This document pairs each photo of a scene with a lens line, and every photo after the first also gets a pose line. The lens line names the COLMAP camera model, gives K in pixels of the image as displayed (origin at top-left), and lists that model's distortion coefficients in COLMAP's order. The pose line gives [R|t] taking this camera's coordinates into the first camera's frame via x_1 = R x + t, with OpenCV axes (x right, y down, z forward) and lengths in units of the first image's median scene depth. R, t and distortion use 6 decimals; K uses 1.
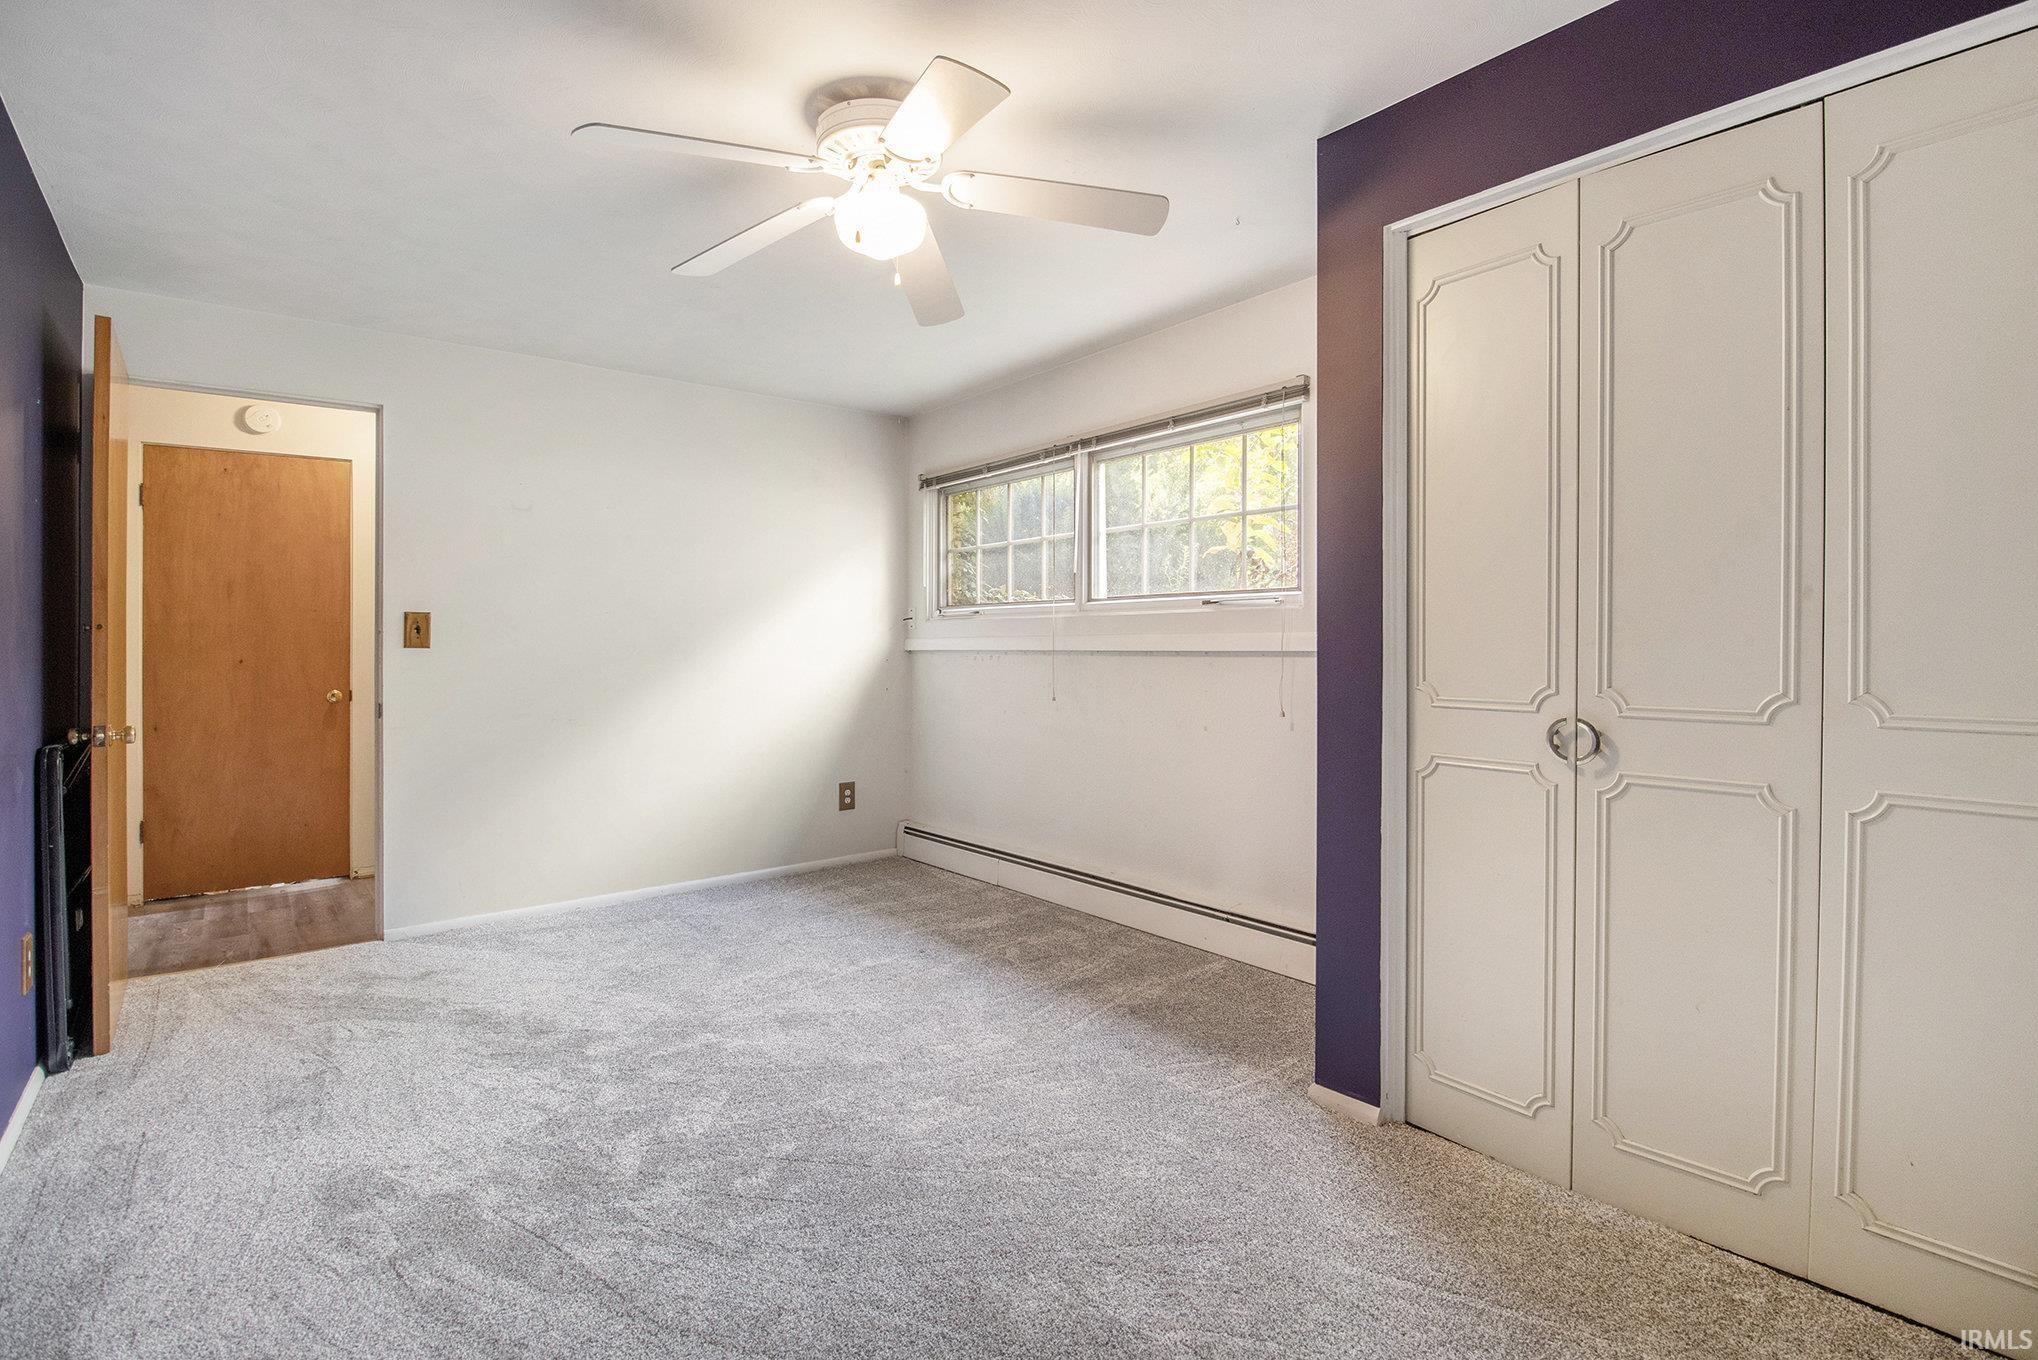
lens RADIAL K [[962.5, 0, 1019.1], [0, 962.5, 653.9], [0, 0, 1]] dist [0.000435, -0.014833]
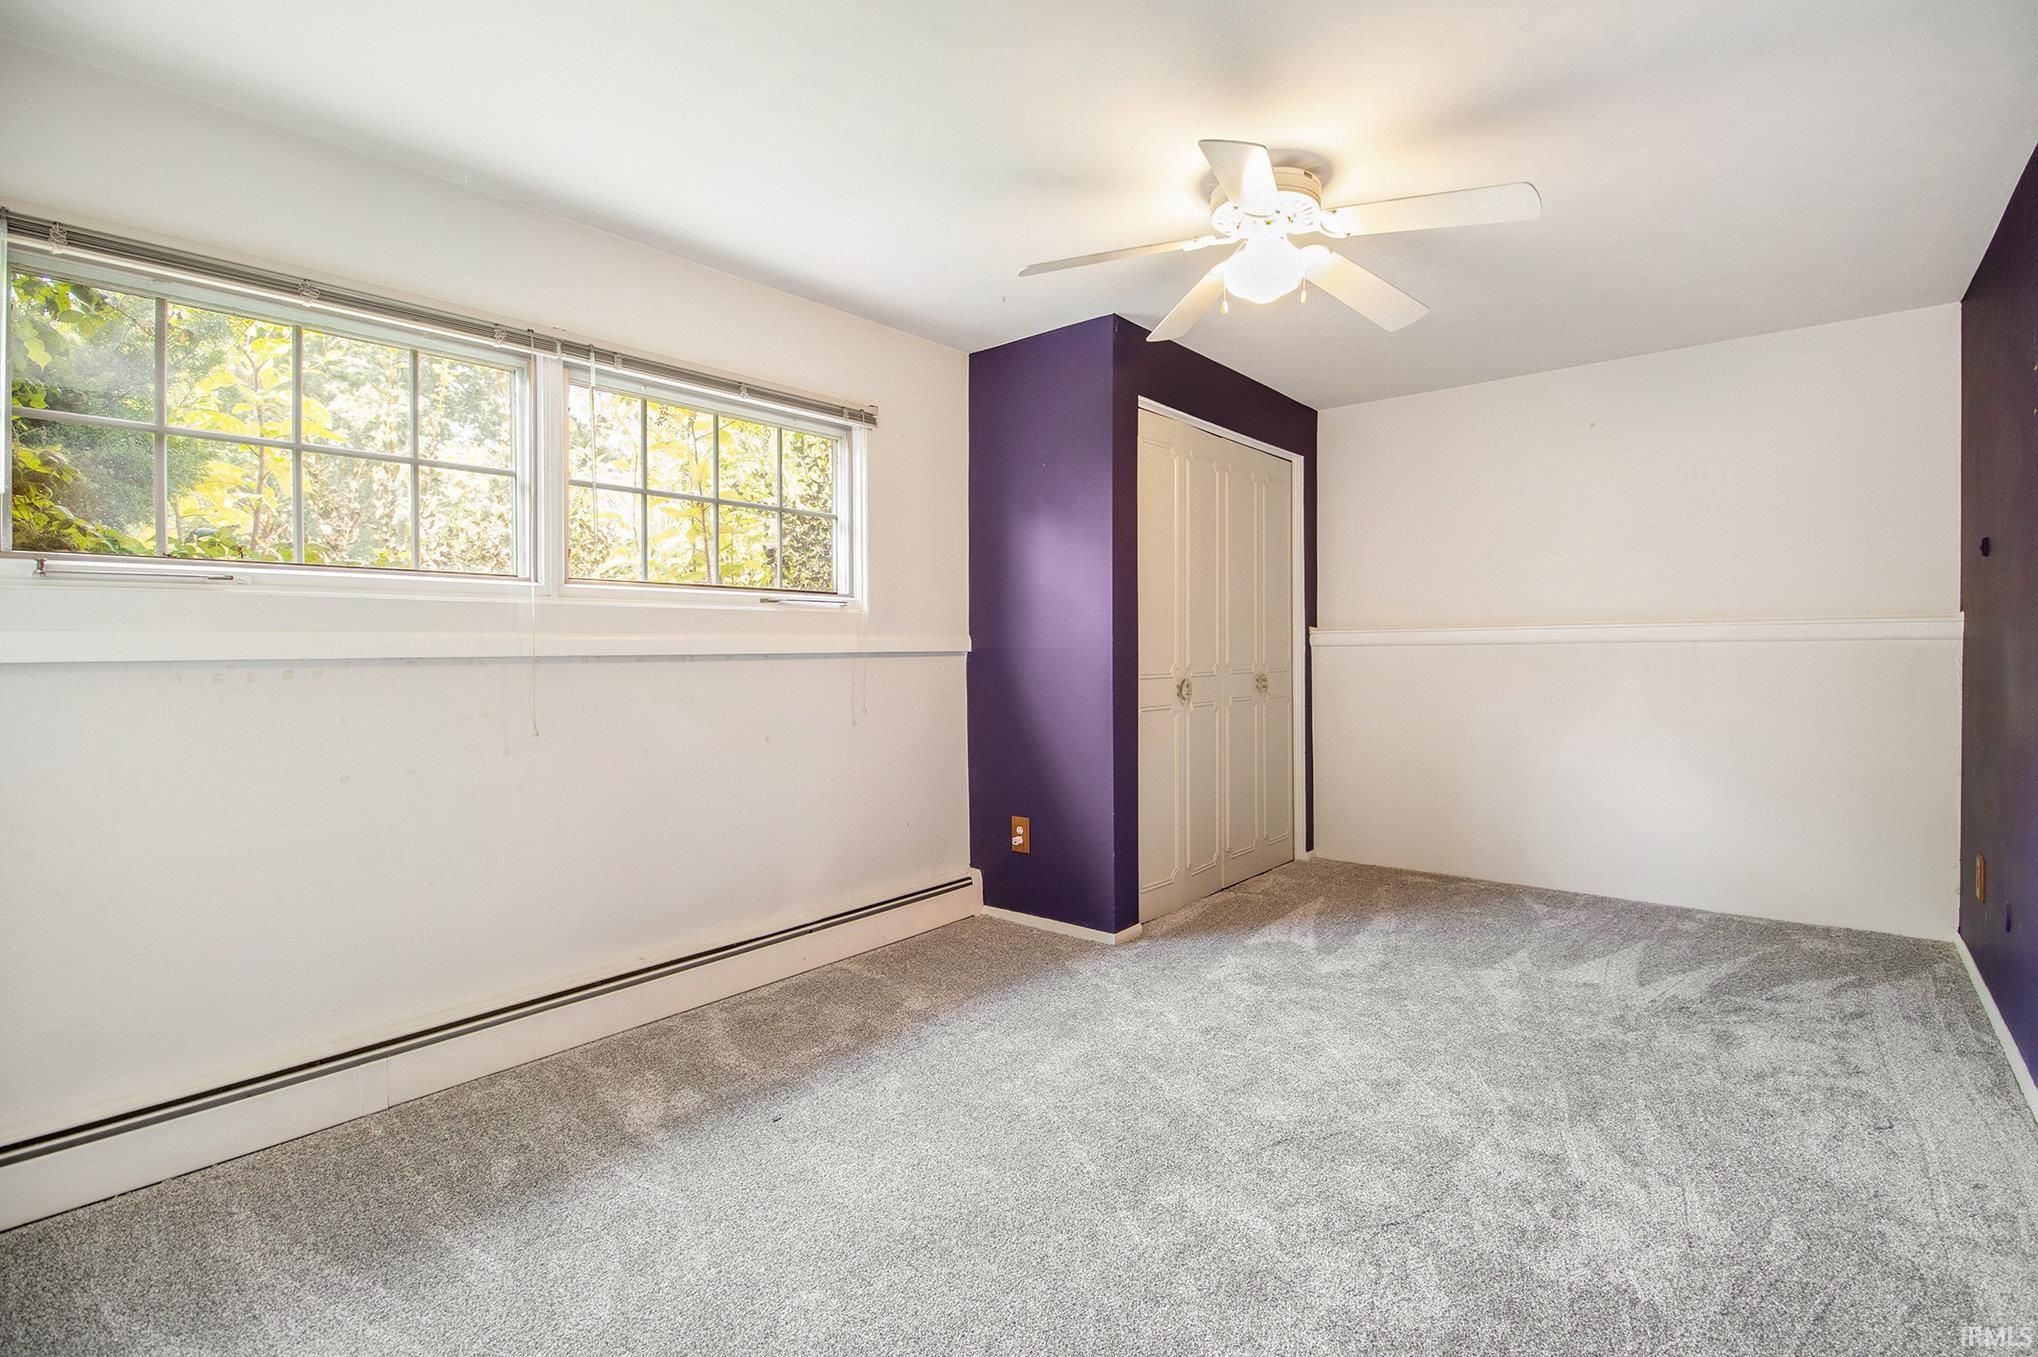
lens RADIAL K [[962.5, 0, 1019.1], [0, 962.5, 652.4], [0, 0, 1]] dist [0.000435, -0.014833]
pose [[-0.200567, -0.005748, 0.979663, -0.734379], [0.011797, 0.999896, 0.008282, -0.008716], [-0.979609, 0.013218, -0.200478, 0.931043]]
